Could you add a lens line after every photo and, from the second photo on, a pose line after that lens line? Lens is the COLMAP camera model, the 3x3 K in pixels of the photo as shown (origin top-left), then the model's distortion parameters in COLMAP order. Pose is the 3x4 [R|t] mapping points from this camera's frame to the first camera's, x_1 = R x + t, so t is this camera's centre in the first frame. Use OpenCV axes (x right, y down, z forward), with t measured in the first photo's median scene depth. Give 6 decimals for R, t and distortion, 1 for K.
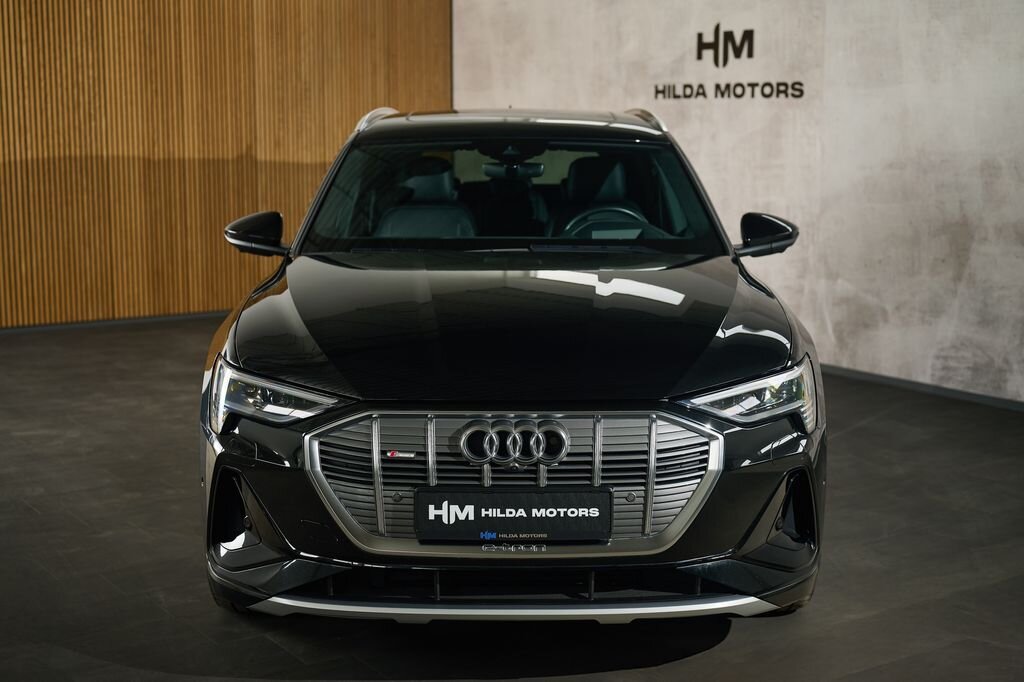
lens RADIAL K [[1454.4, 0, 512.4], [0, 1454.4, 343.2], [0, 0, 1]] dist [0.020486, 0.000000]
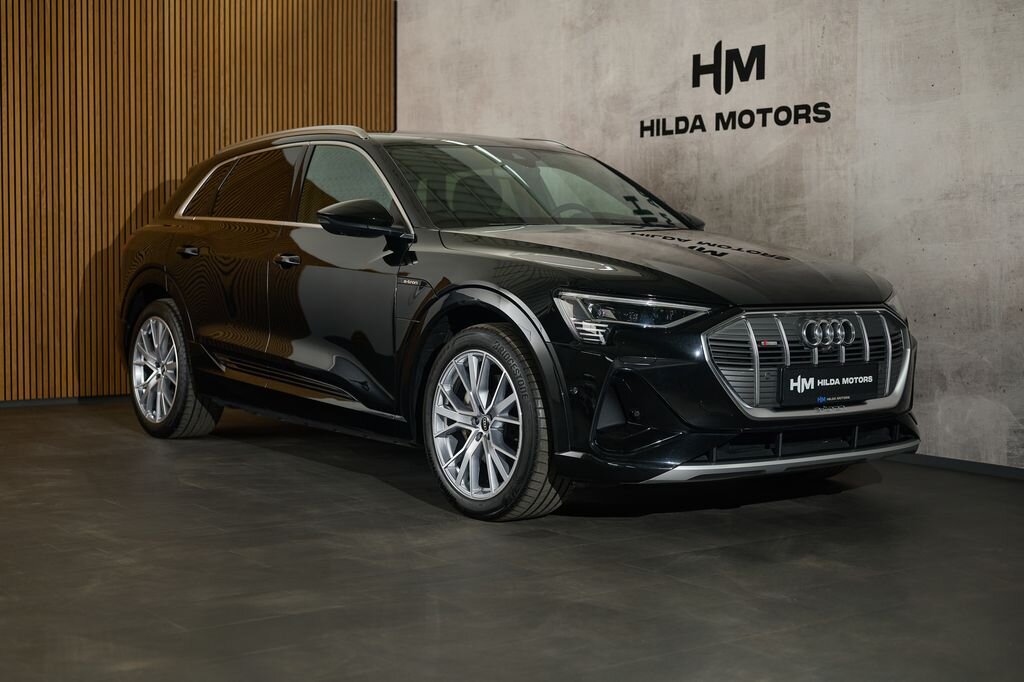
lens RADIAL K [[1454.4, 0, 504.6], [0, 1454.4, 341.4], [0, 0, 1]] dist [0.020486, 0.000000]
pose [[0.999071, 0.001932, 0.043057, -0.018361], [0.001928, 0.995991, -0.089437, 0.027618], [-0.043058, 0.089437, 0.995061, 0.192058]]
